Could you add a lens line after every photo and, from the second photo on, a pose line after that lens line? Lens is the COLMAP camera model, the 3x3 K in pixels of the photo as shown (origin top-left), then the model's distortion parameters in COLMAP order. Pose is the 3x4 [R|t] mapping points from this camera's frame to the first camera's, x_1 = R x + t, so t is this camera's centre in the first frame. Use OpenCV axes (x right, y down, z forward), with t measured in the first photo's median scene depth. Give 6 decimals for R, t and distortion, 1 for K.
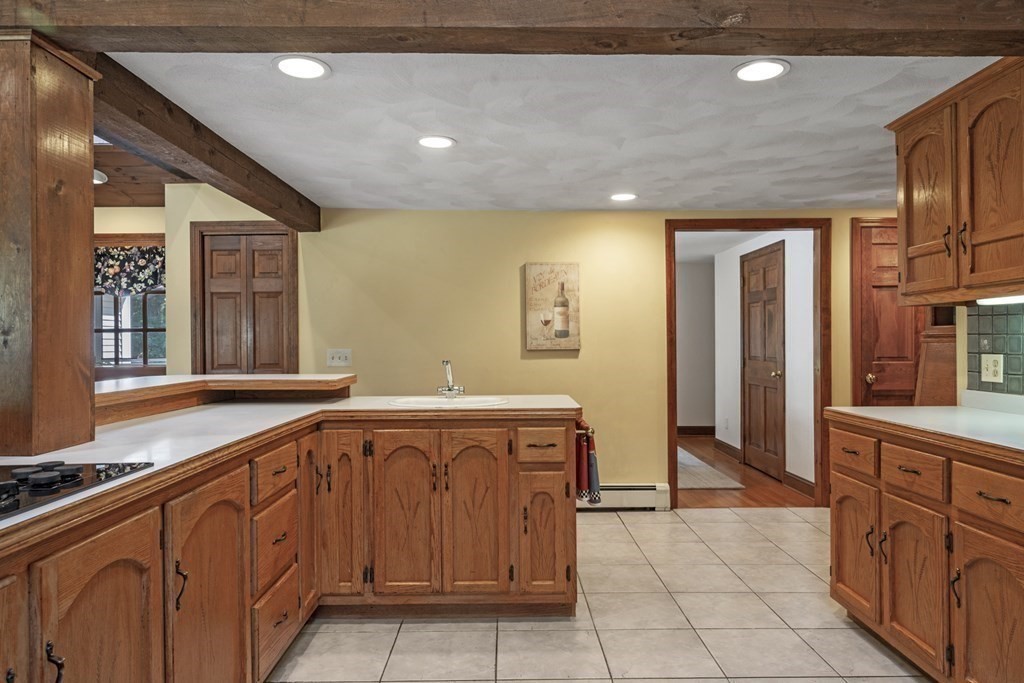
lens RADIAL K [[664.2, 0, 513.0], [0, 664.2, 341.5], [0, 0, 1]] dist [-0.008191, -0.003030]
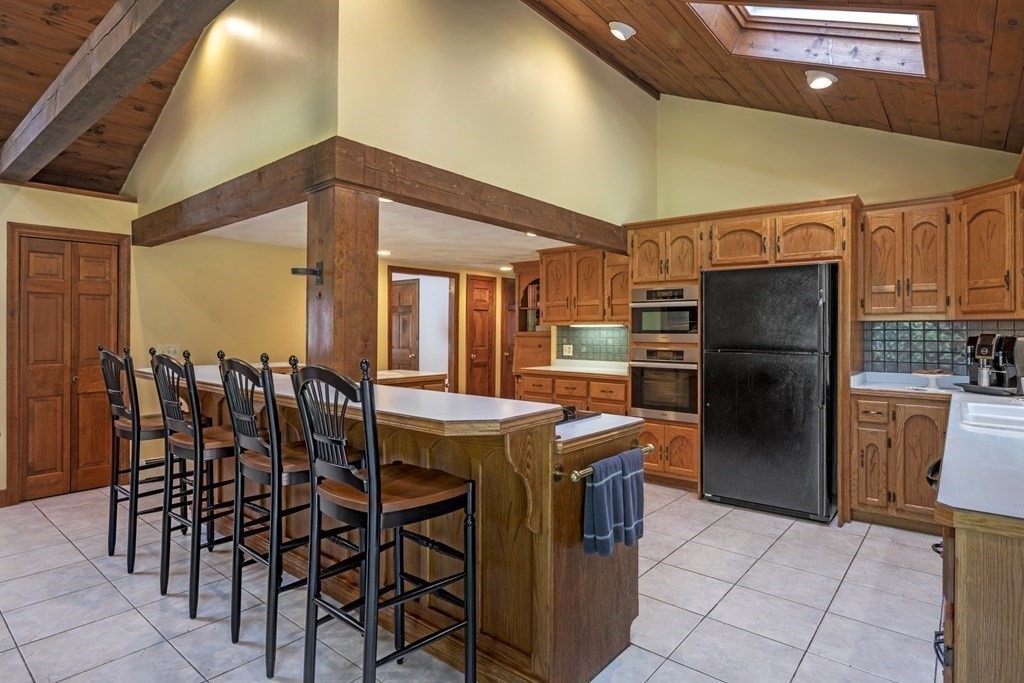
lens RADIAL K [[543.9, 0, 512.0], [0, 543.9, 336.4], [0, 0, 1]] dist [-0.000229, -0.001000]
pose [[0.655349, 0.000887, 0.755326, -0.986912], [-0.007950, 0.999952, 0.005724, -0.023402], [-0.755284, -0.009757, 0.655325, -0.230455]]
